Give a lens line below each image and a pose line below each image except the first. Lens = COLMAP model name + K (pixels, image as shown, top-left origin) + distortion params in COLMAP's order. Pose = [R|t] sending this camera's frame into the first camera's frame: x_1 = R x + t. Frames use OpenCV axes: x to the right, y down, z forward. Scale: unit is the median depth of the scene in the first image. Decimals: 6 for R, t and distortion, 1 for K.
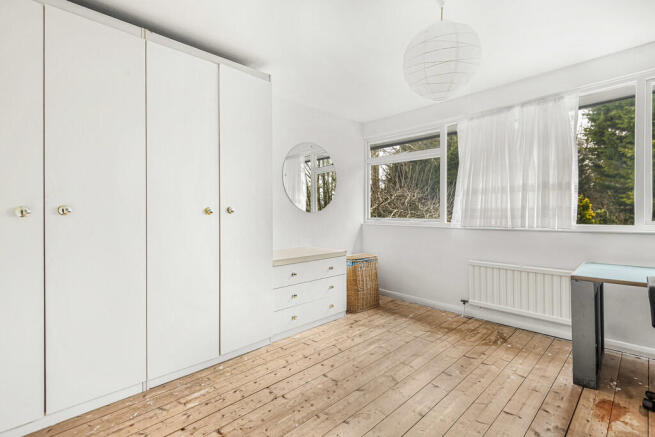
lens RADIAL K [[301.9, 0, 341.6], [0, 301.9, 211.3], [0, 0, 1]] dist [0.002013, 0.000210]
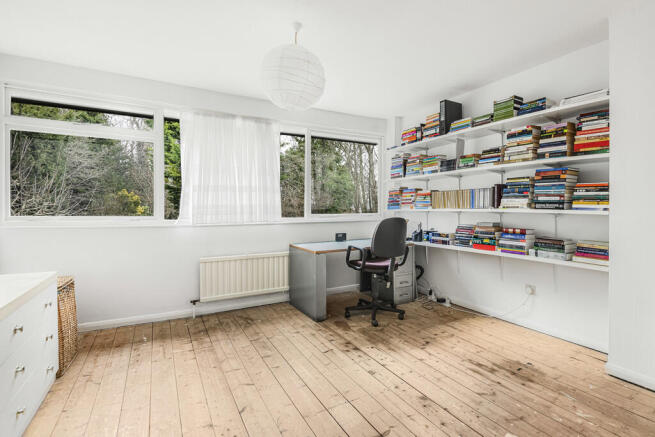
lens RADIAL K [[313.1, 0, 338.5], [0, 313.1, 207.3], [0, 0, 1]] dist [0.002133, -0.000179]
pose [[0.264241, 0.011912, 0.964383, -0.497722], [-0.005079, 0.999927, -0.010959, 0.008028], [-0.964443, -0.002002, 0.264282, 0.333960]]
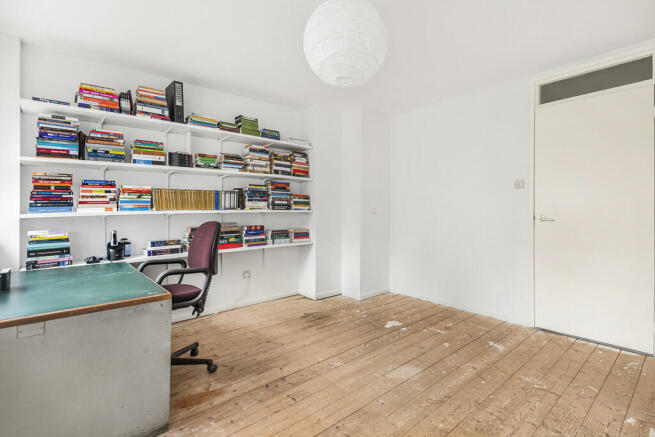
lens RADIAL K [[313.1, 0, 338.5], [0, 313.1, 207.3], [0, 0, 1]] dist [0.002133, -0.000179]
pose [[-0.998097, 0.014921, 0.059838, 0.191089], [0.014534, 0.999871, -0.006887, 0.002388], [-0.059933, -0.006004, -0.998184, 1.240149]]
